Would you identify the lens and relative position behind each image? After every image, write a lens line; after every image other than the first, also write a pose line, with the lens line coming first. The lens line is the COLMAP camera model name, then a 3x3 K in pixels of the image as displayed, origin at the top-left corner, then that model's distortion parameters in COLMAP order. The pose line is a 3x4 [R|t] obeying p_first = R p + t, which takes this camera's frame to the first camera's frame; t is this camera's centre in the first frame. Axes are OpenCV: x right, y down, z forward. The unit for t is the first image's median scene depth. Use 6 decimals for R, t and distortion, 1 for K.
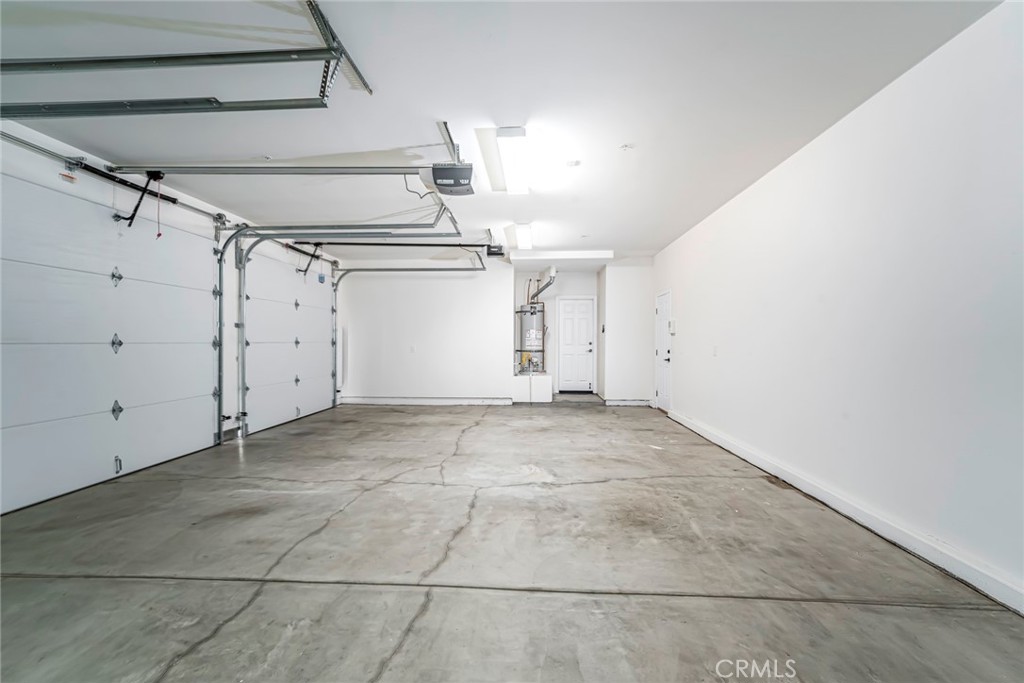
lens RADIAL K [[414.1, 0, 514.3], [0, 414.1, 341.1], [0, 0, 1]] dist [-0.014177, 0.003318]
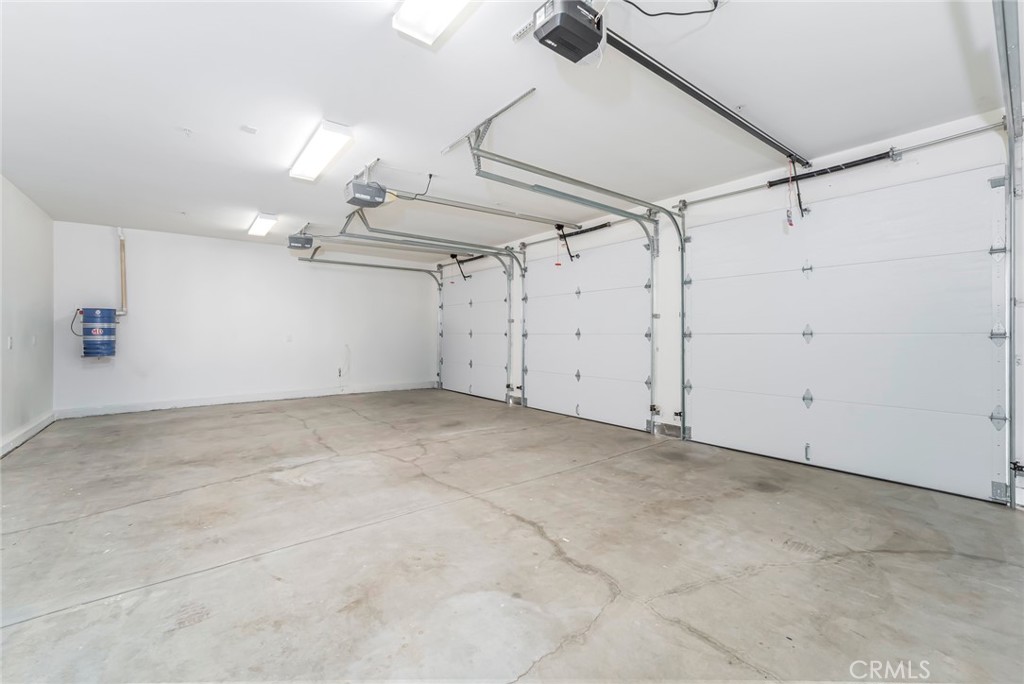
lens RADIAL K [[414.1, 0, 510.5], [0, 414.1, 338.5], [0, 0, 1]] dist [-0.014177, 0.003318]
pose [[-0.745292, 0.008964, -0.666678, 0.305865], [0.002265, 0.999938, 0.010913, 0.004842], [0.666734, 0.006623, -0.745266, 2.013334]]
